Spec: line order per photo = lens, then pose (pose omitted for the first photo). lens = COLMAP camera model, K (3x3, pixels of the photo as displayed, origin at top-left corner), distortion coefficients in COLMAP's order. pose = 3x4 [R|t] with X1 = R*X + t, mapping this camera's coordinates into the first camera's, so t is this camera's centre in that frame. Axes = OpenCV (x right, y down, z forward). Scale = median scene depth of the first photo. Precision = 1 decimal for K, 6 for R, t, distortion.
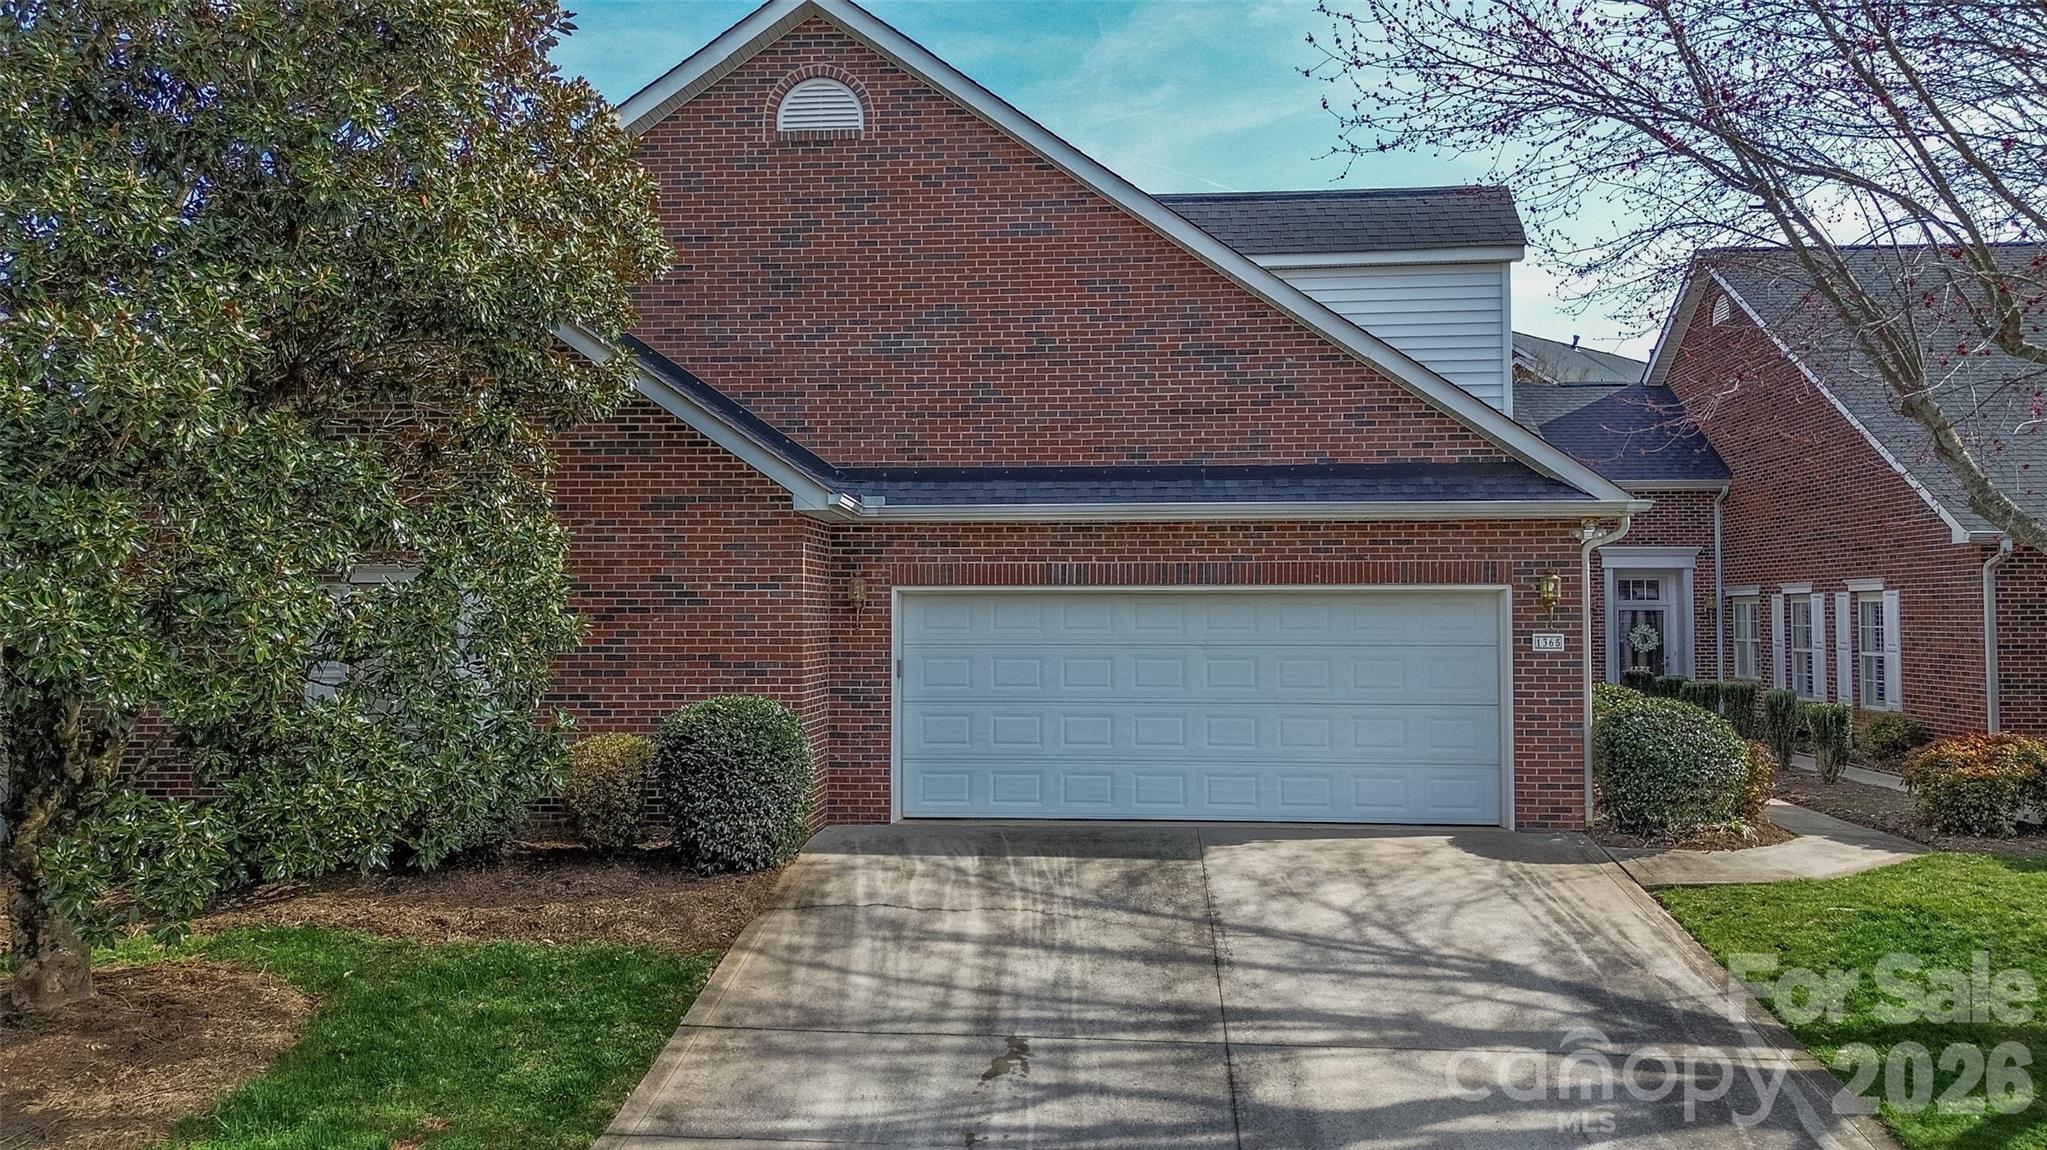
lens RADIAL K [[1447.6, 0, 1023.5], [0, 1447.6, 575.0], [0, 0, 1]] dist [0.079890, -0.077979]
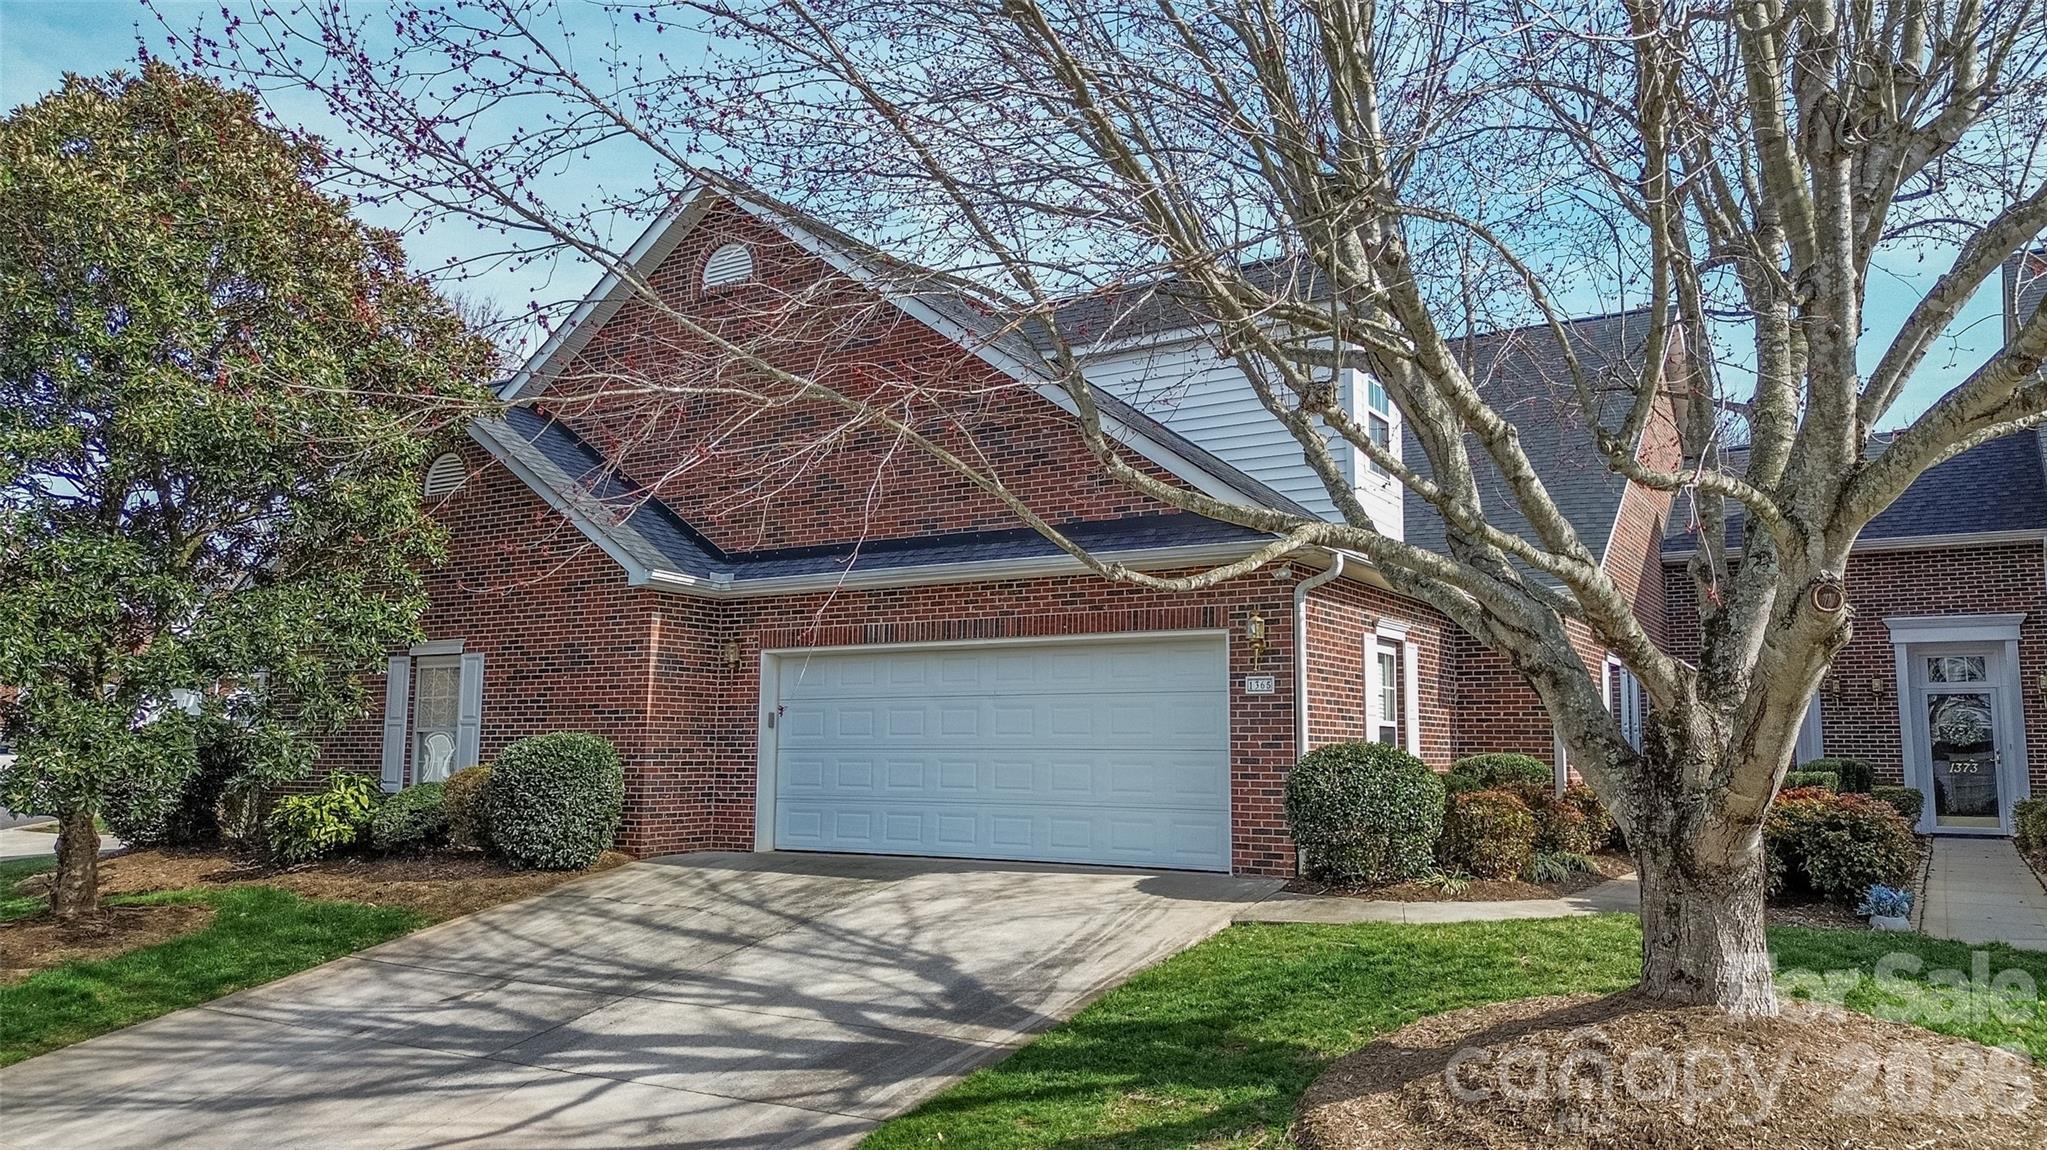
lens RADIAL K [[1455.5, 0, 1023.5], [0, 1455.5, 575.0], [0, 0, 1]] dist [0.079582, -0.086438]
pose [[0.886714, -0.050992, -0.459497, 0.668211], [0.007795, 0.995406, -0.095422, 0.064245], [0.462252, 0.081030, 0.883039, 0.040366]]
